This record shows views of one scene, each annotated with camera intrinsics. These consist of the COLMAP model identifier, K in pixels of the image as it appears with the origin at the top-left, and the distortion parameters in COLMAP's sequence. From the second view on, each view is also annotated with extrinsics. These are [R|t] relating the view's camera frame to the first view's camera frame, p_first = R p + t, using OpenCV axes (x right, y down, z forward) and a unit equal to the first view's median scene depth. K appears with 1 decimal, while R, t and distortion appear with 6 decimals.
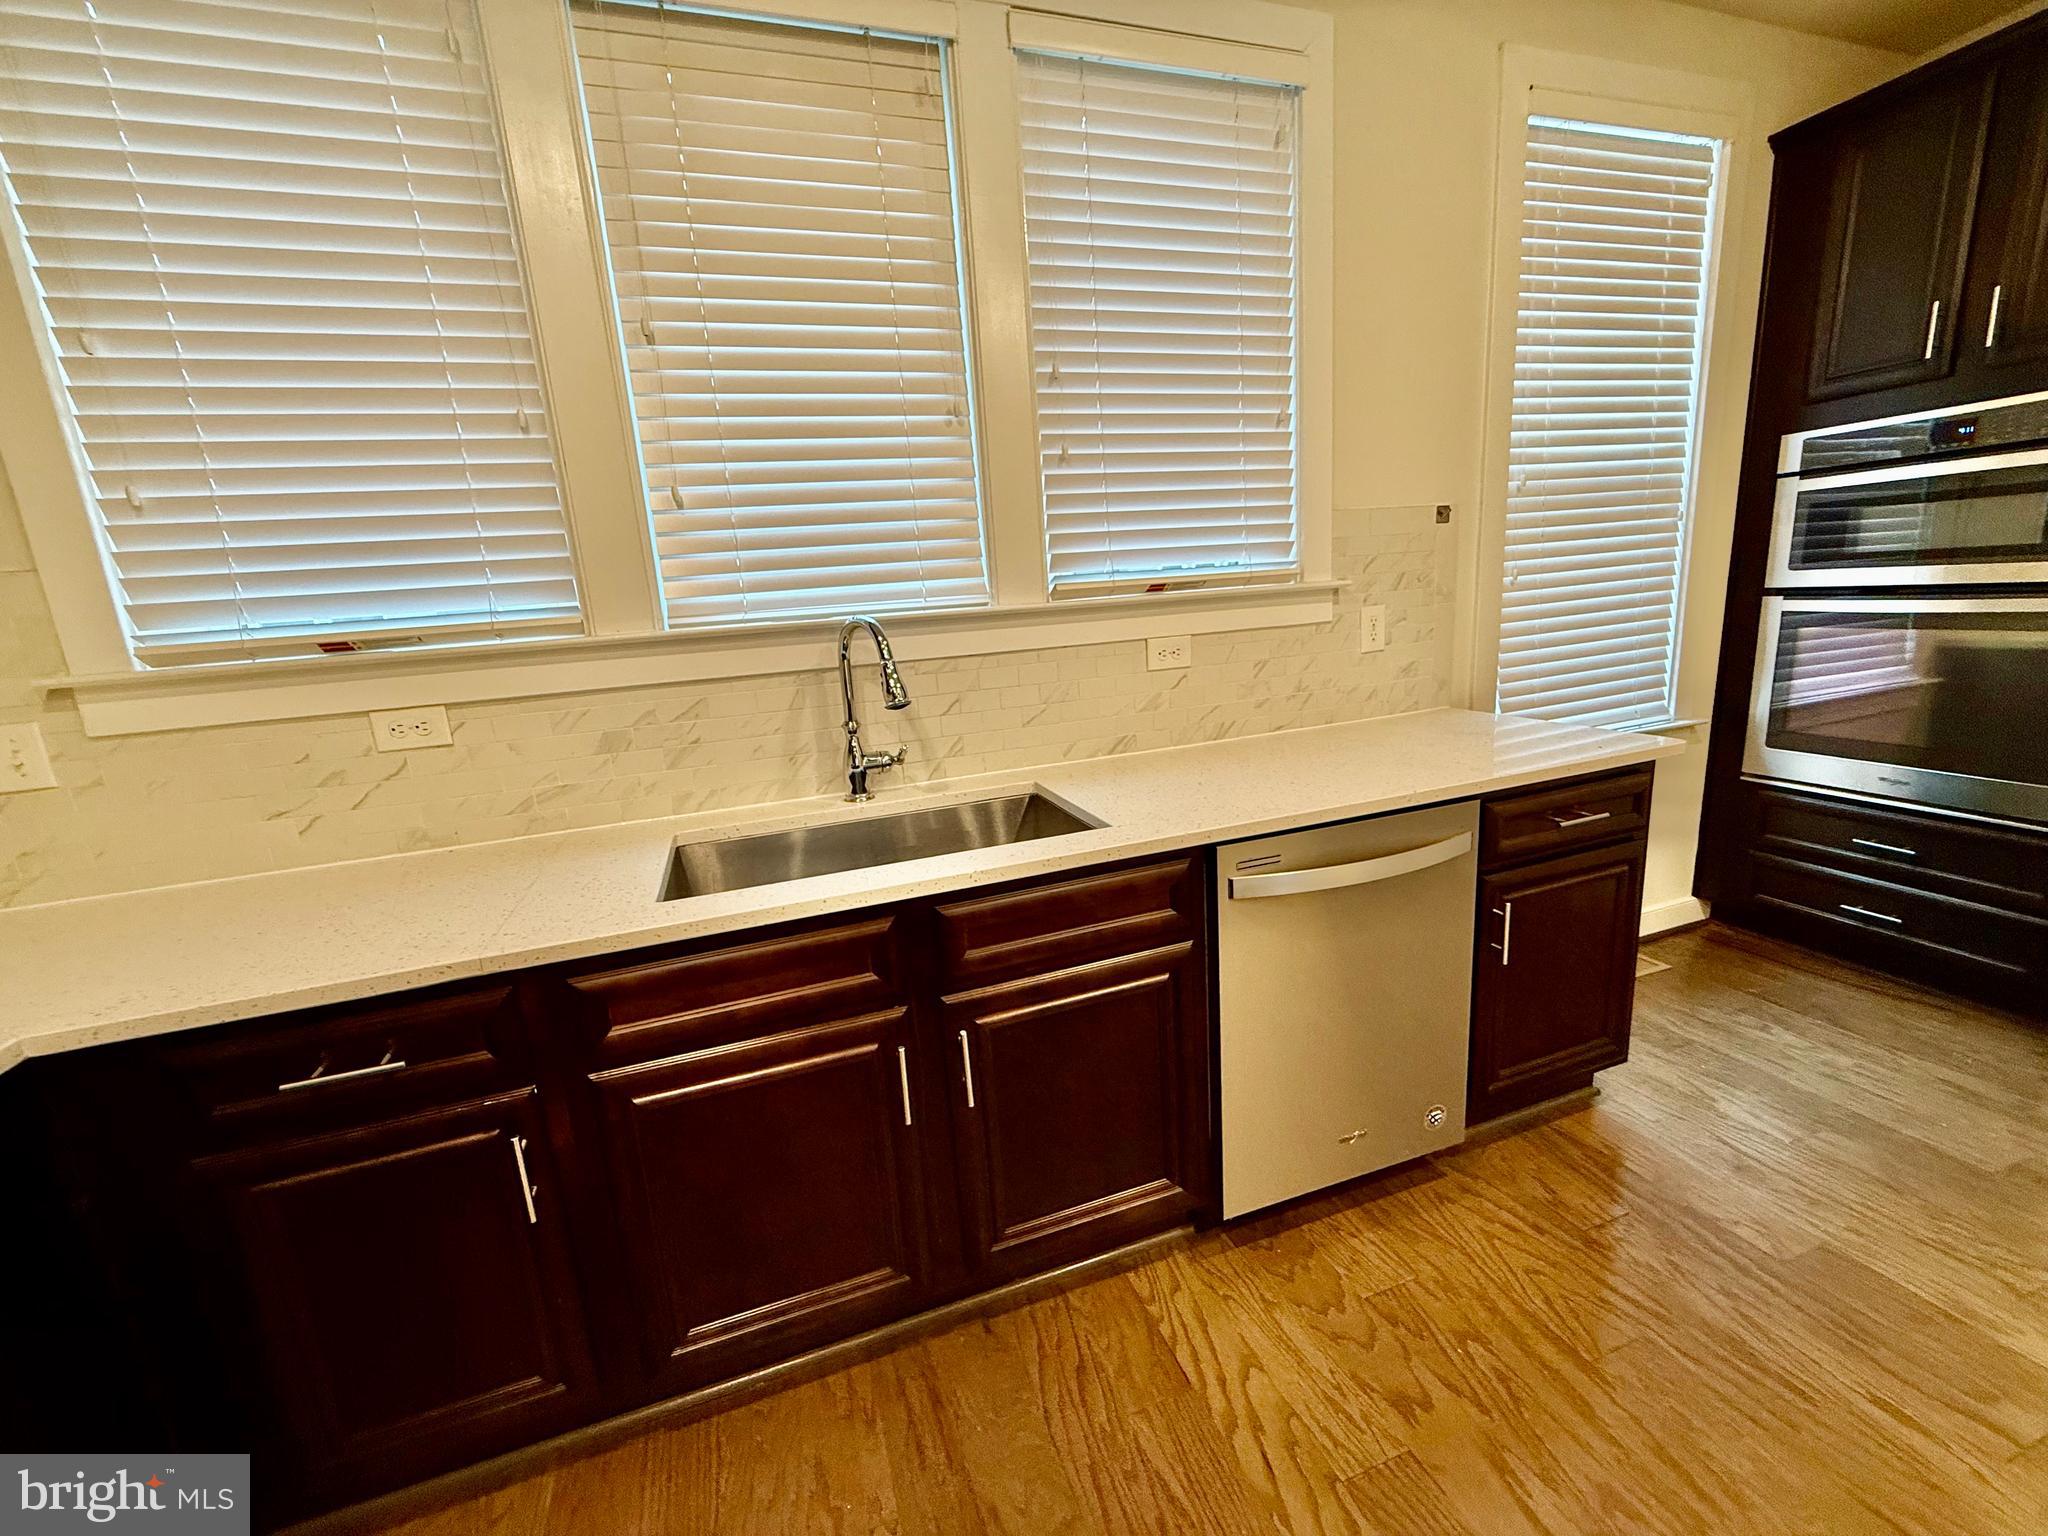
lens RADIAL K [[818.7, 0, 1022.9], [0, 818.7, 776.3], [0, 0, 1]] dist [-0.000430, 0.000258]
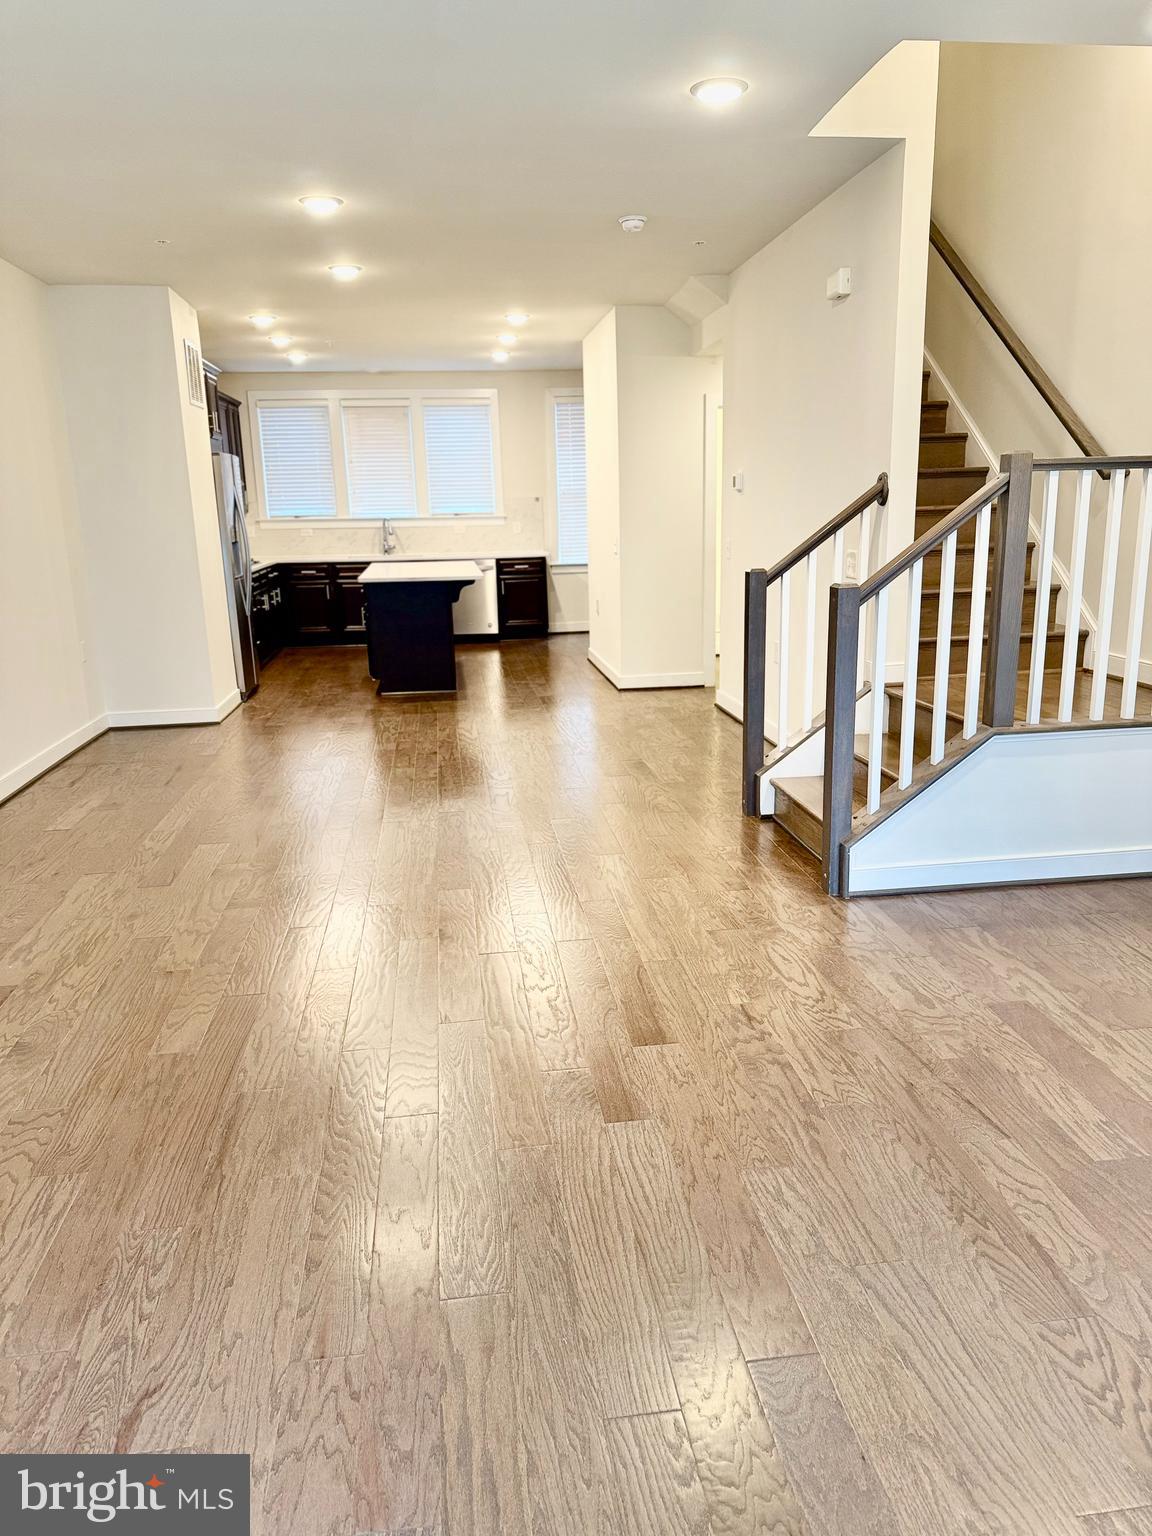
lens RADIAL K [[1085.9, 0, 583.4], [0, 1085.9, 774.1], [0, 0, 1]] dist [0.062145, -0.082686]
pose [[0.979493, 0.097387, -0.176377, 2.323037], [-0.090726, 0.994838, 0.045463, 0.966174], [0.179894, -0.028528, 0.983272, -5.439294]]
